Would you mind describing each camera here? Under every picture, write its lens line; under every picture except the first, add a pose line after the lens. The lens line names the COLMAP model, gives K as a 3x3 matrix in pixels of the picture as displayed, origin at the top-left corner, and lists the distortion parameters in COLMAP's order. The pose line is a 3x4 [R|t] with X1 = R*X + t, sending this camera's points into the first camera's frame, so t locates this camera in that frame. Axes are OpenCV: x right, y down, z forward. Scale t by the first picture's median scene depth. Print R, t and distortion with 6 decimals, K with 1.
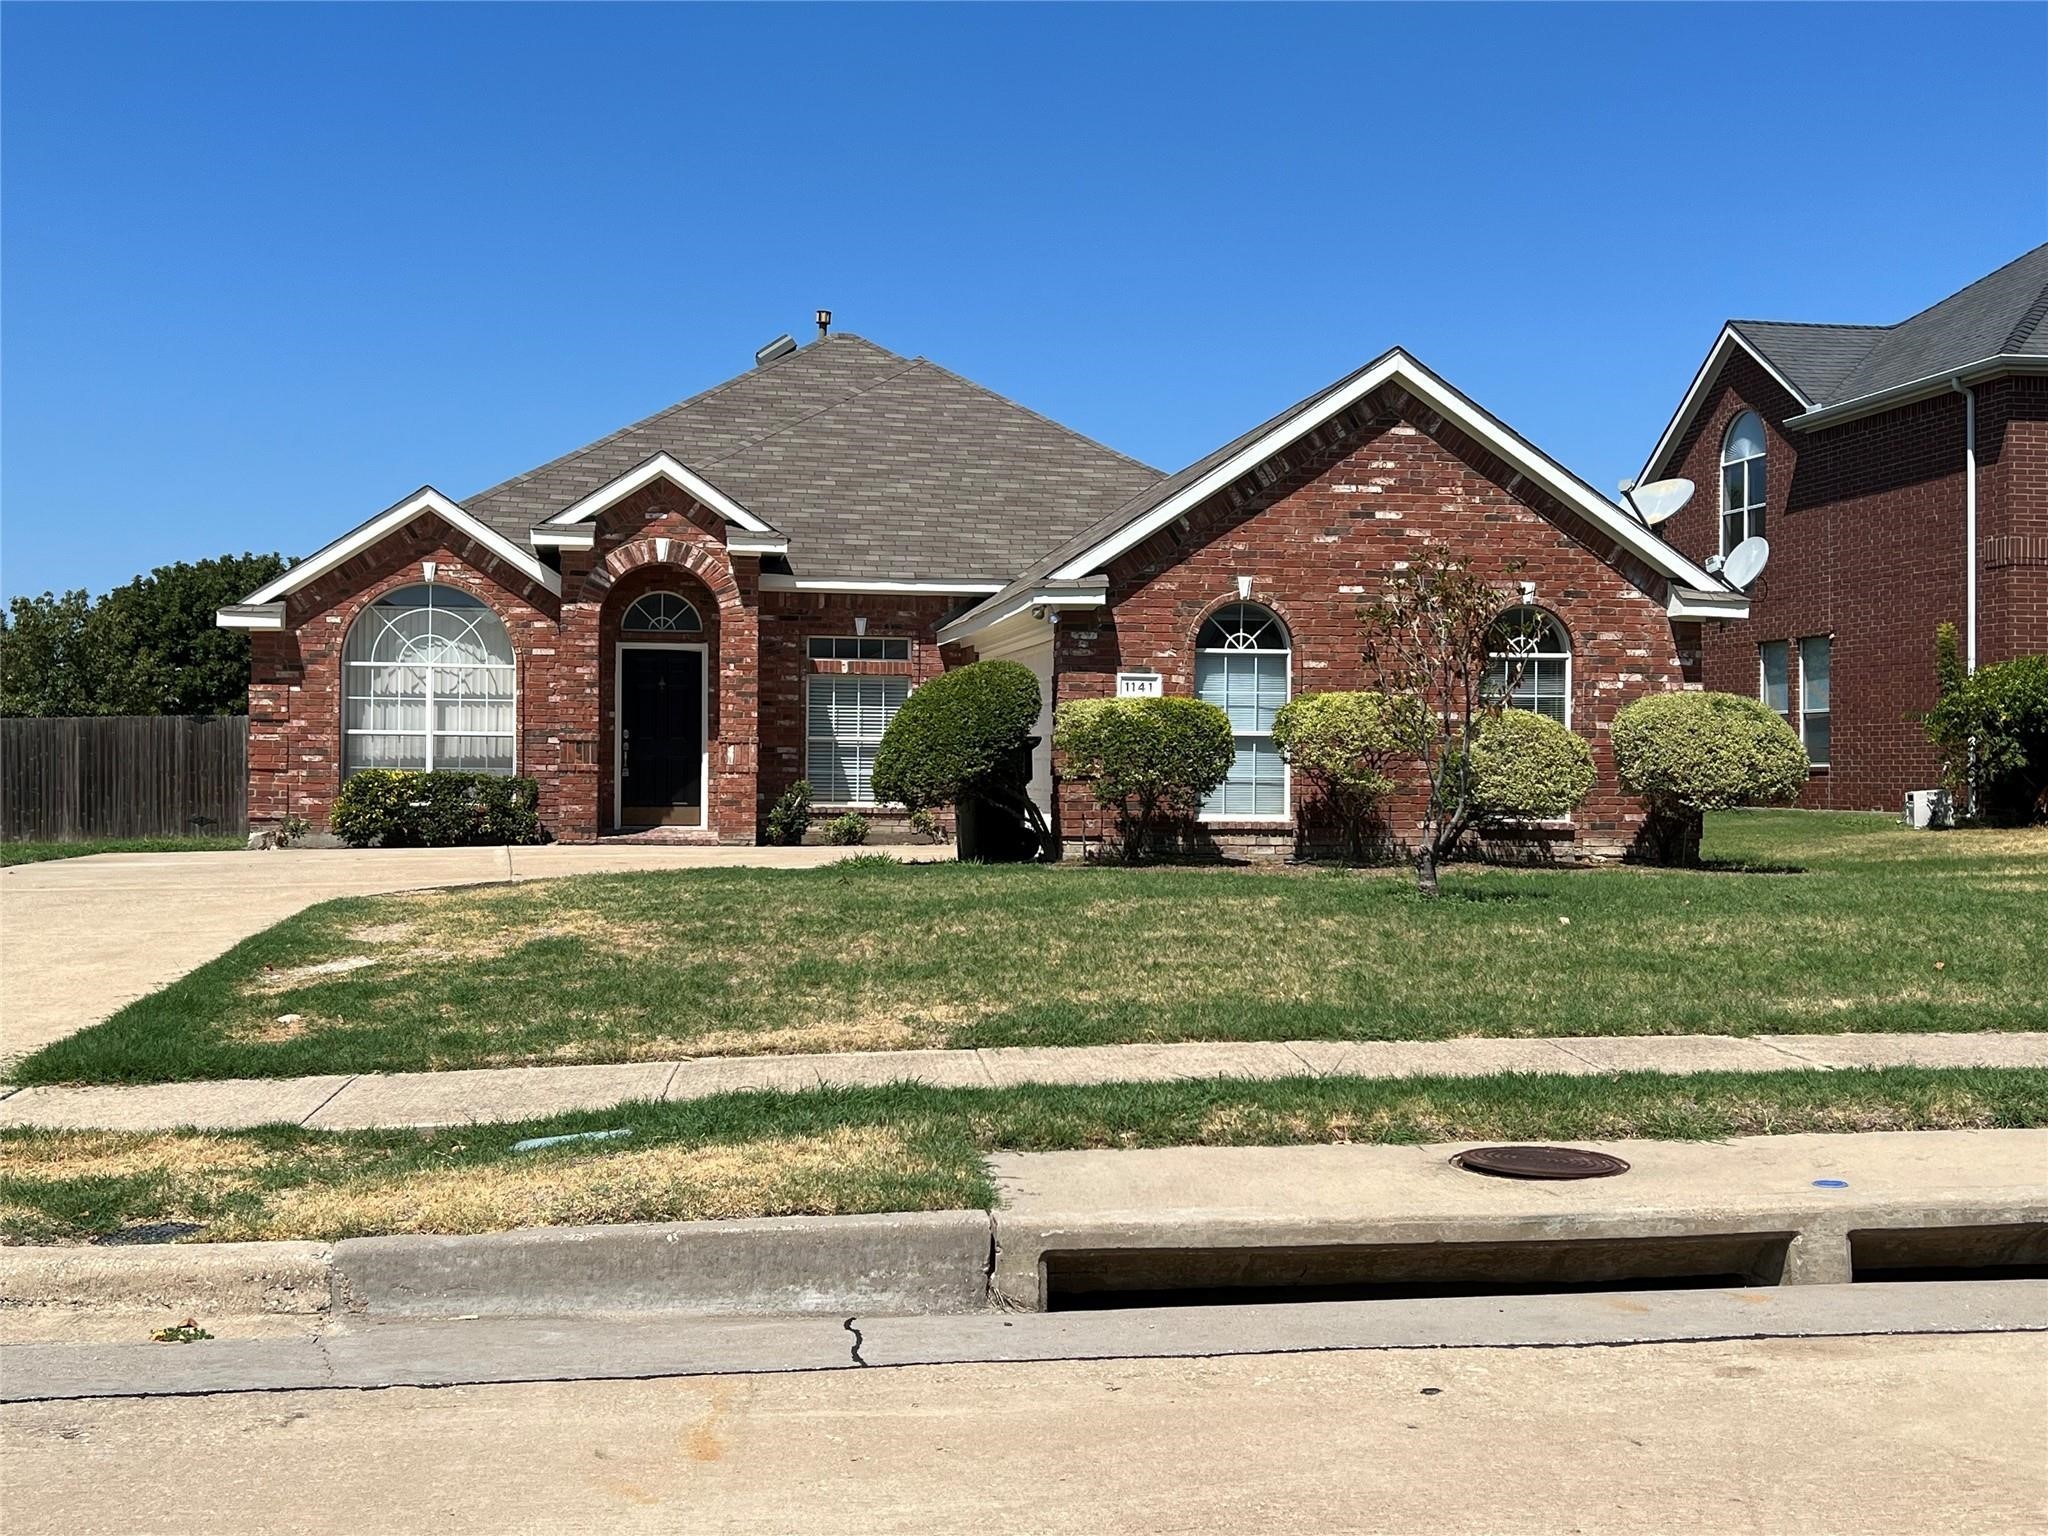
lens RADIAL K [[2198.7, 0, 1028.3], [0, 2198.7, 765.9], [0, 0, 1]] dist [0.104755, 0.000000]
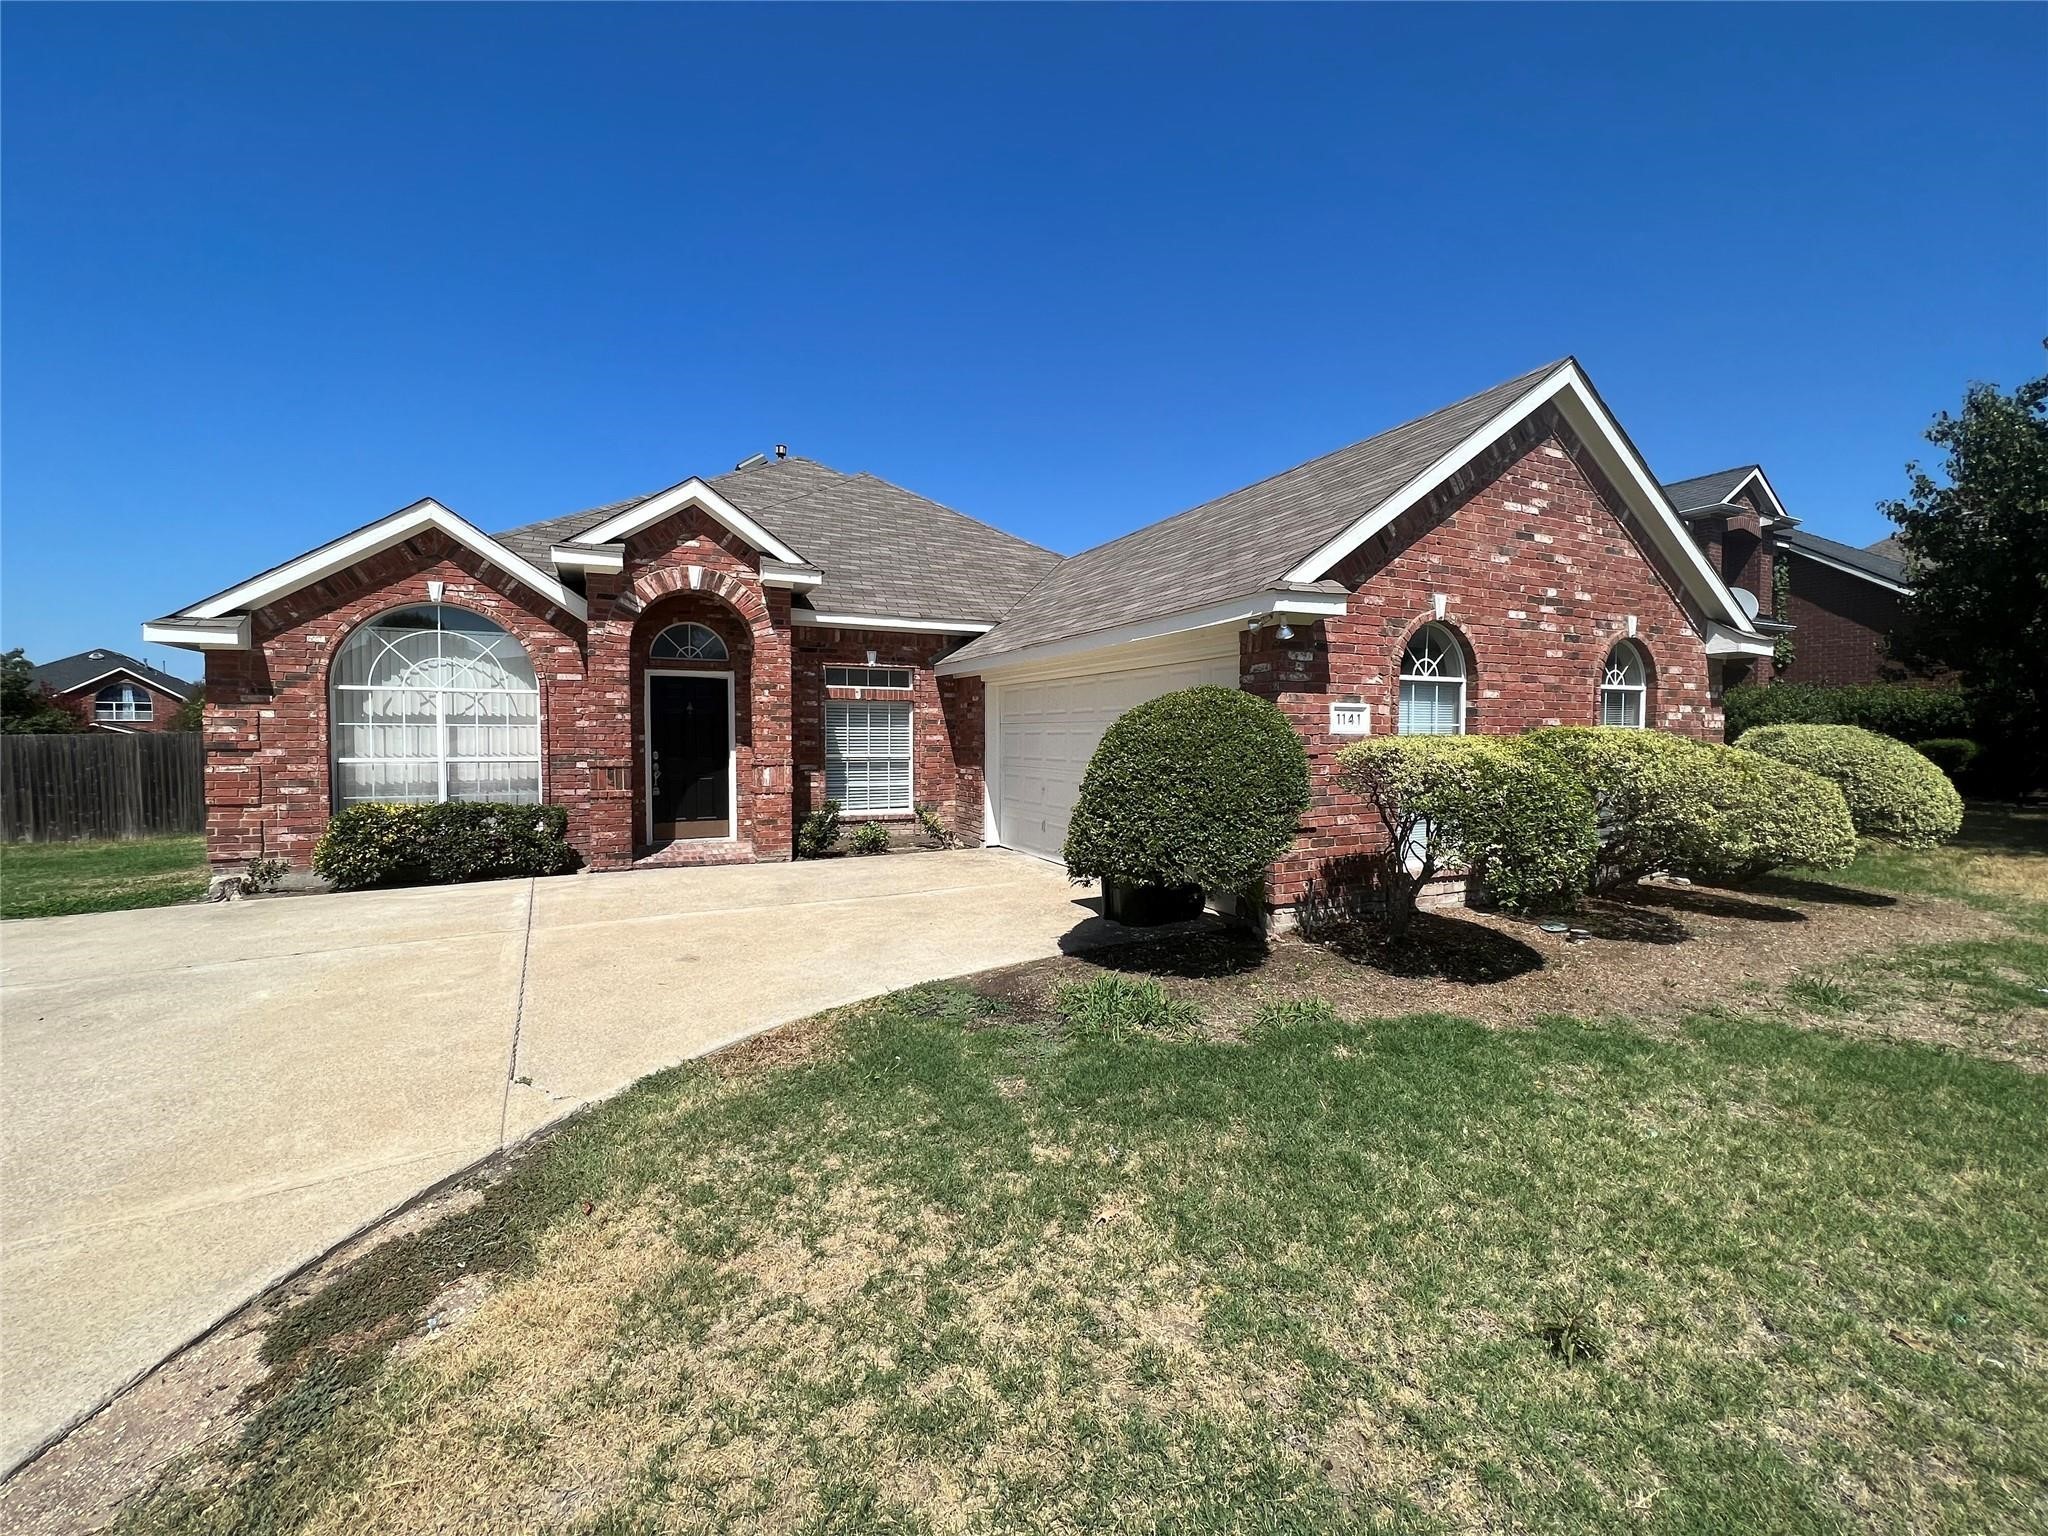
lens RADIAL K [[823.4, 0, 1015.9], [0, 823.4, 763.7], [0, 0, 1]] dist [0.000476, 0.001029]
pose [[0.961087, -0.015933, 0.275785, -0.130317], [0.005651, 0.999260, 0.038036, -0.025599], [-0.276187, -0.034998, 0.960466, 0.593895]]
